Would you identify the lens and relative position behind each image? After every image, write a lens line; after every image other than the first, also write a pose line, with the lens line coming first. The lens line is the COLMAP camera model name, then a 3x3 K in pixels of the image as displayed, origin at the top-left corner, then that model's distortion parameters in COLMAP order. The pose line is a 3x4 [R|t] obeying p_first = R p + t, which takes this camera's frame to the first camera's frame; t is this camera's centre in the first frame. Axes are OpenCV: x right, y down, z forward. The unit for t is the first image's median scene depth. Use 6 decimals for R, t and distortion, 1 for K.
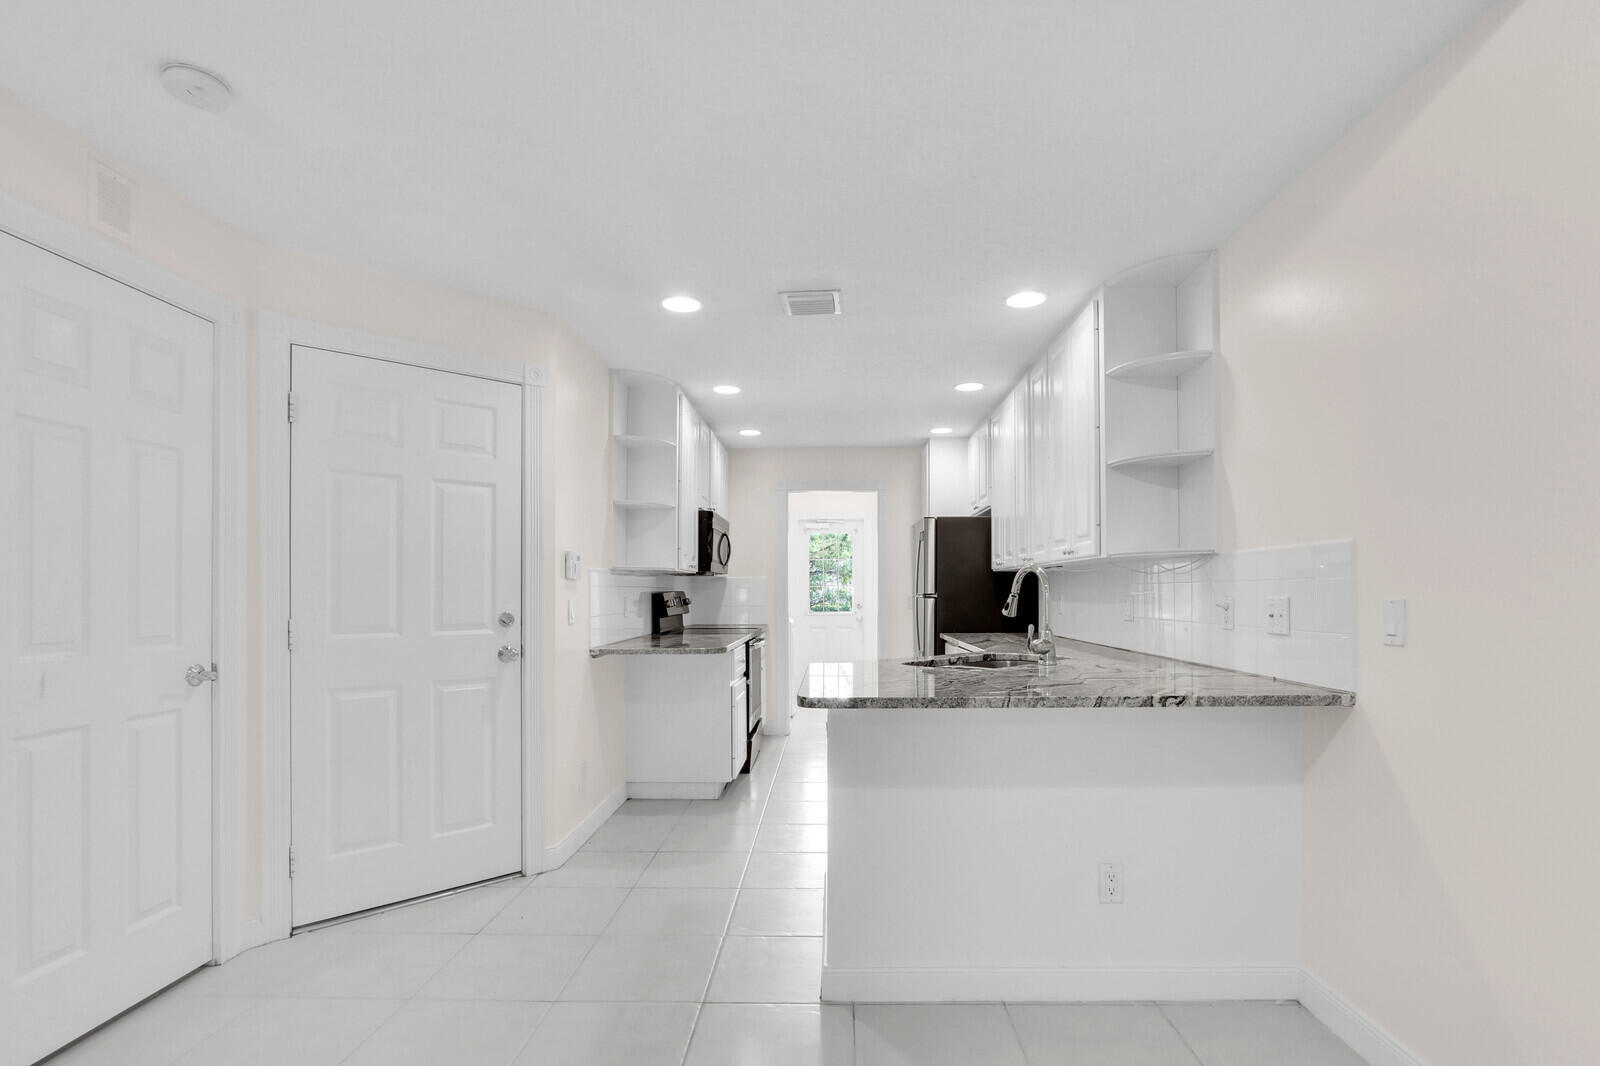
lens RADIAL K [[778.6, 0, 823.9], [0, 778.6, 576.4], [0, 0, 1]] dist [-0.010728, 0.000178]
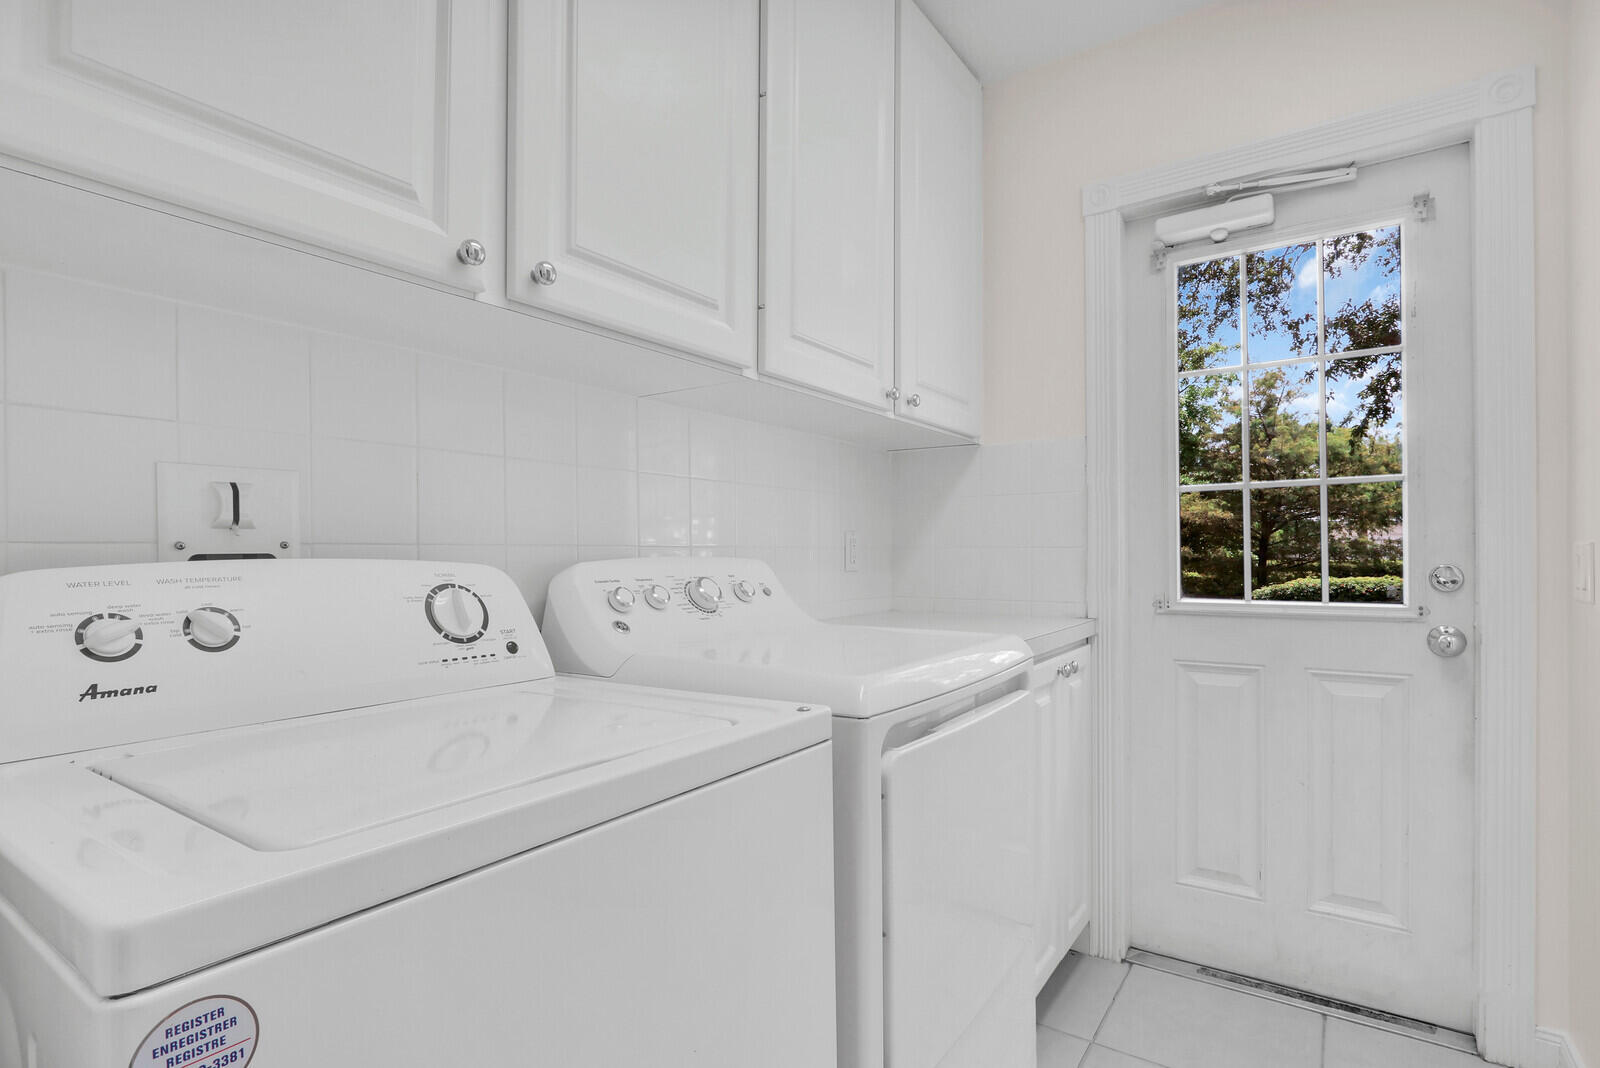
lens RADIAL K [[787.1, 0, 800.4], [0, 787.1, 564.4], [0, 0, 1]] dist [-0.023105, -0.000200]
pose [[0.830294, 0.006232, -0.557291, 0.032548], [0.016824, 0.999202, 0.036239, 0.043006], [0.557072, -0.039465, 0.829526, 1.280181]]
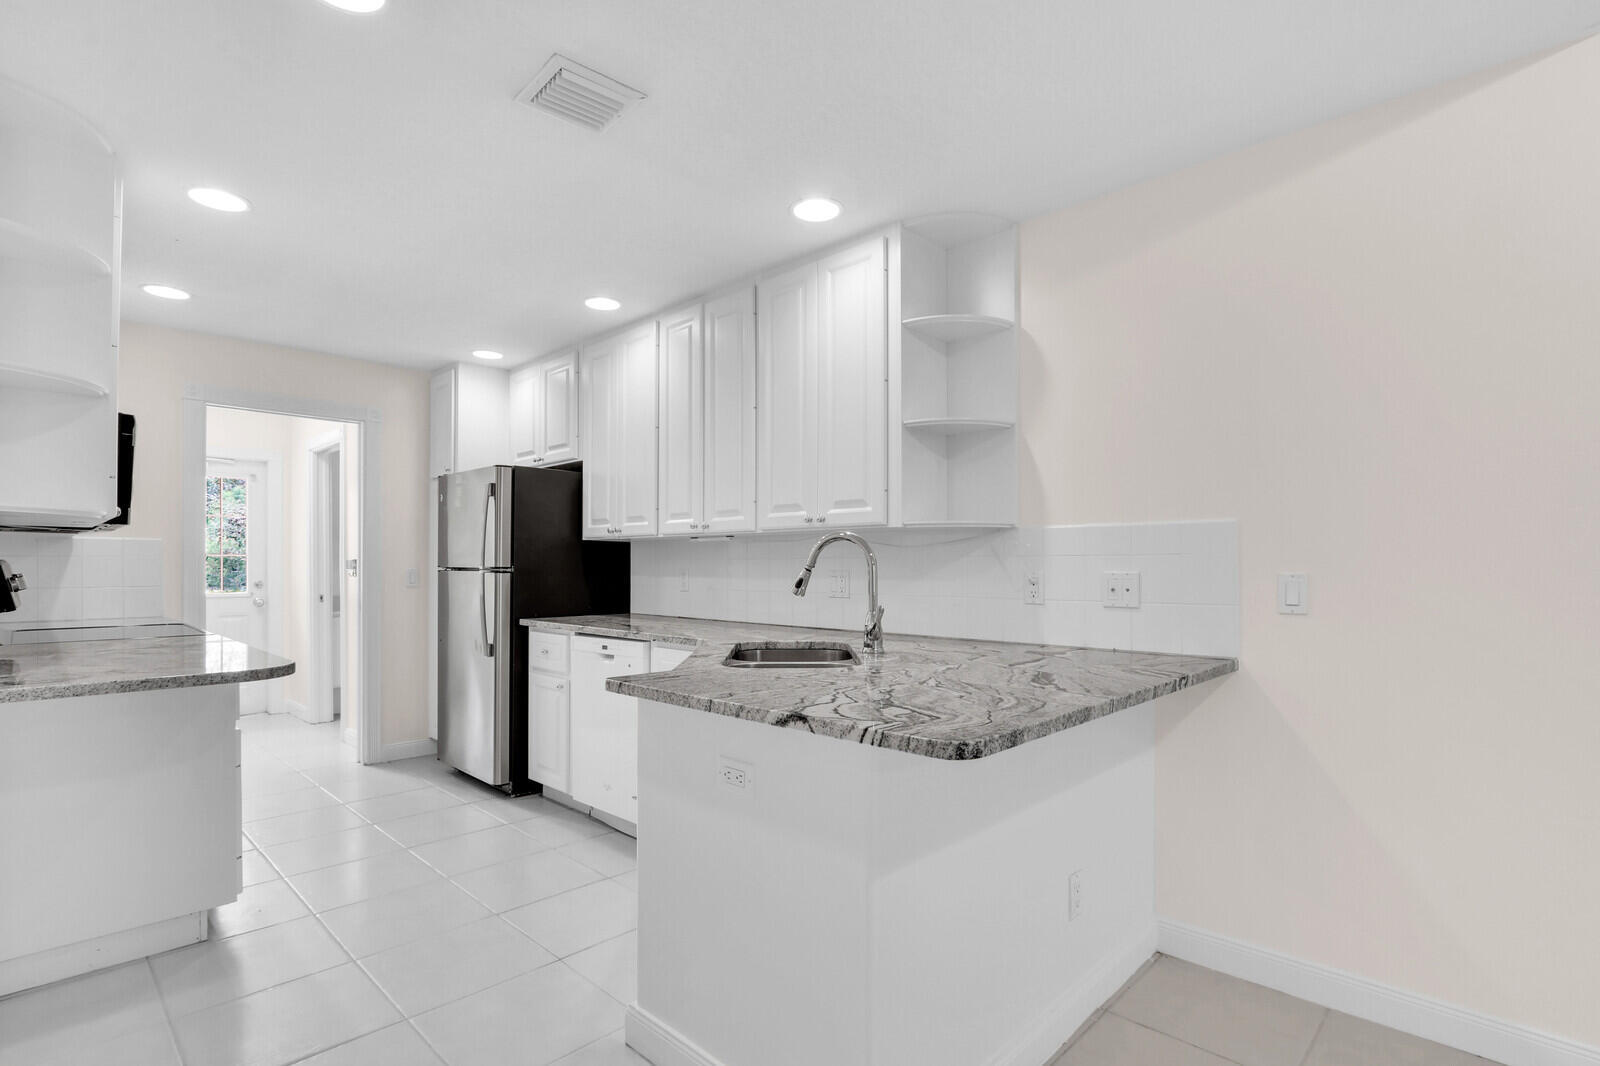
lens RADIAL K [[770.8, 0, 800.2], [0, 770.8, 564.1], [0, 0, 1]] dist [0.001527, -0.000183]
pose [[0.684961, 0.008057, 0.728535, -0.219827], [-0.020134, 0.999766, 0.007873, 0.008022], [-0.728302, -0.020061, 0.684963, 0.285087]]
